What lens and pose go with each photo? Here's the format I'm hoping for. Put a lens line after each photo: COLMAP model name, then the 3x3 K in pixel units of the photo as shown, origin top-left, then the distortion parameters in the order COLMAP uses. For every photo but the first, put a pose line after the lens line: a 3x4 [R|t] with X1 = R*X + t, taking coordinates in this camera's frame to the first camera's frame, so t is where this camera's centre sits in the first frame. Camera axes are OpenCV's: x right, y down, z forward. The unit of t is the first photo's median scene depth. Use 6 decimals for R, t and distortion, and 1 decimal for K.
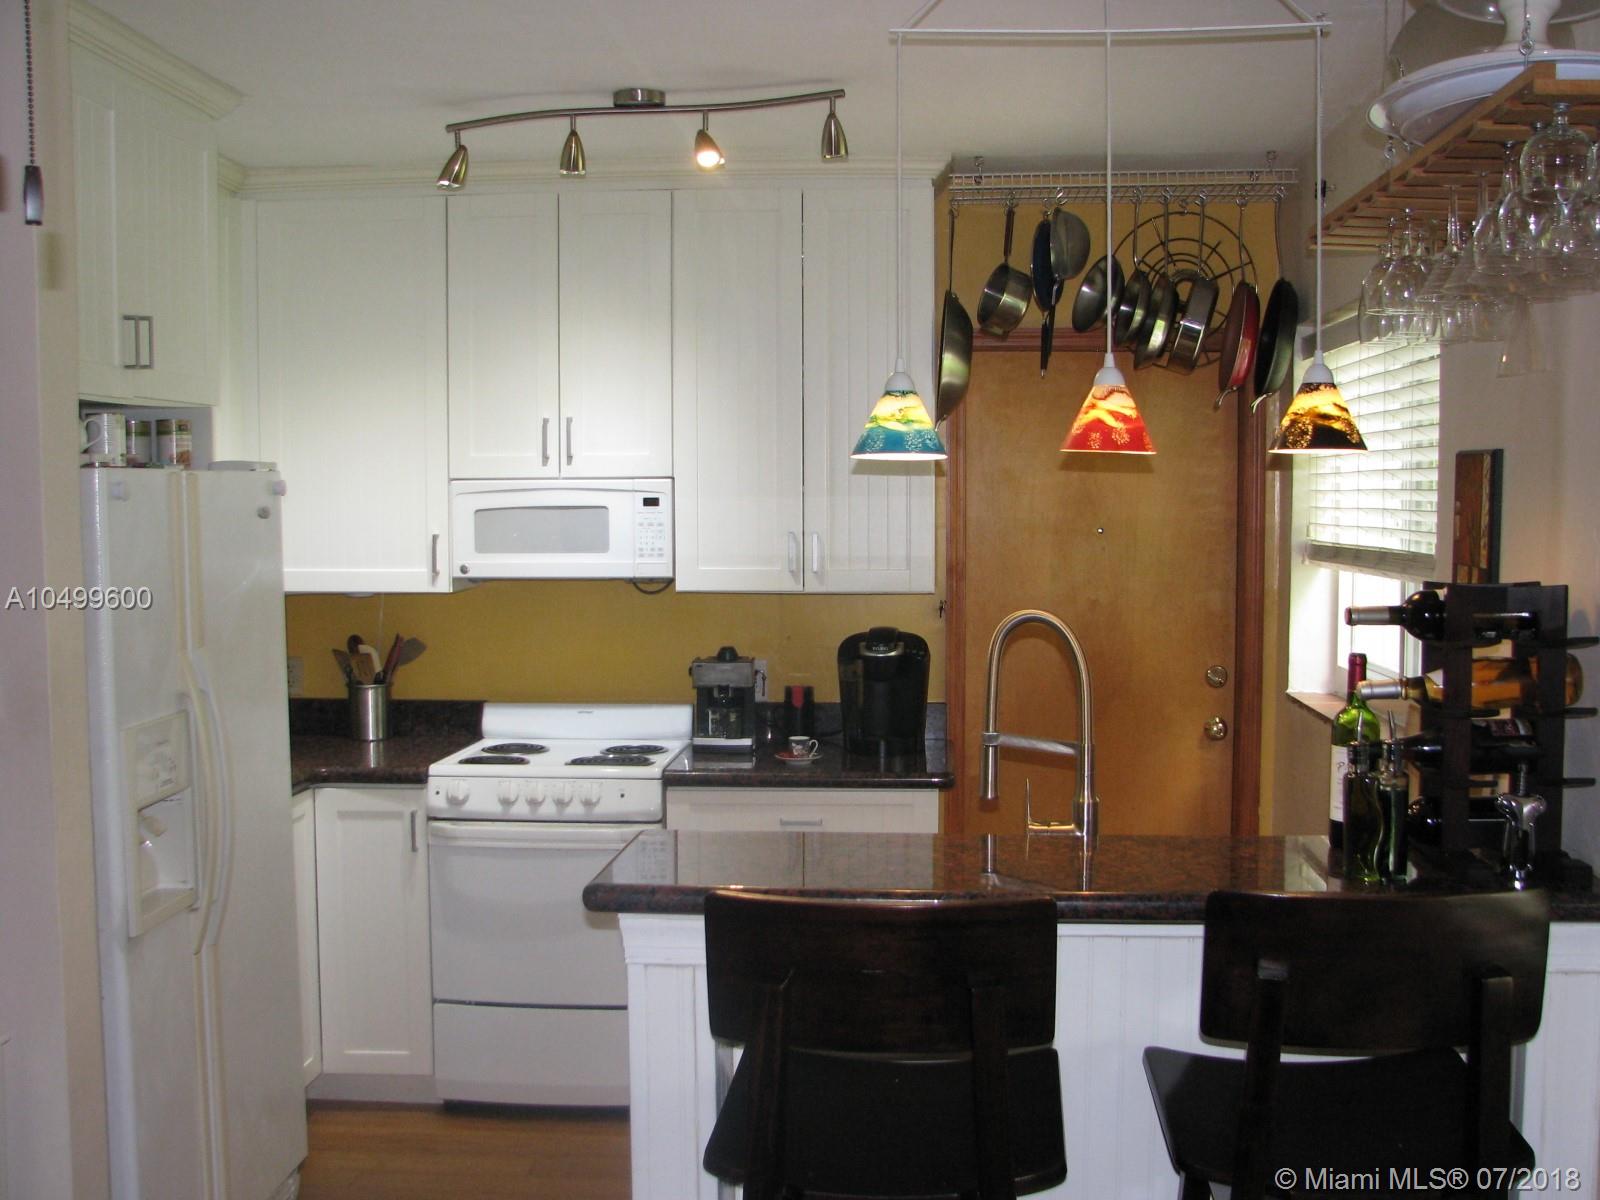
lens RADIAL K [[1674.2, 0, 801.7], [0, 1674.2, 608.1], [0, 0, 1]] dist [-0.129430, 0.000000]
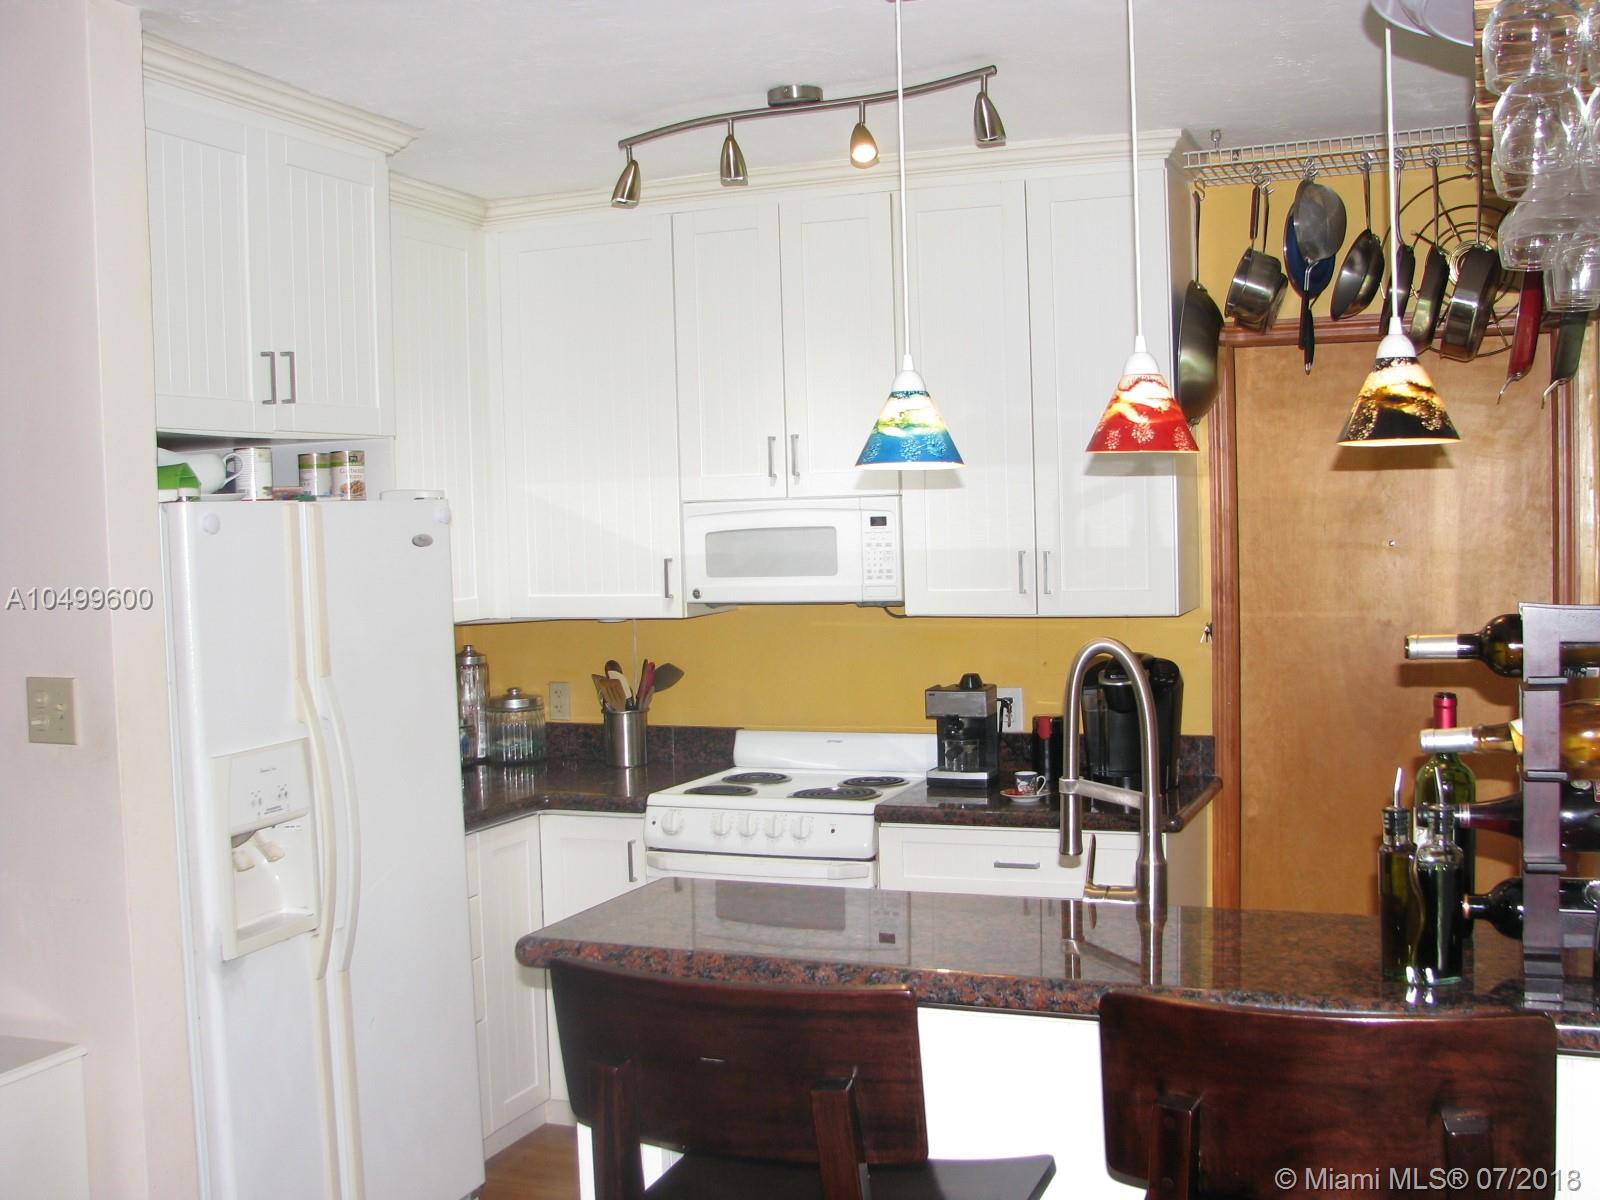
lens RADIAL K [[1674.2, 0, 801.0], [0, 1674.2, 610.4], [0, 0, 1]] dist [-0.129430, 0.000000]
pose [[0.955375, -0.007371, -0.295305, 0.152207], [0.004391, 0.999933, -0.010752, -0.003054], [0.295364, 0.008976, 0.955343, 0.081832]]
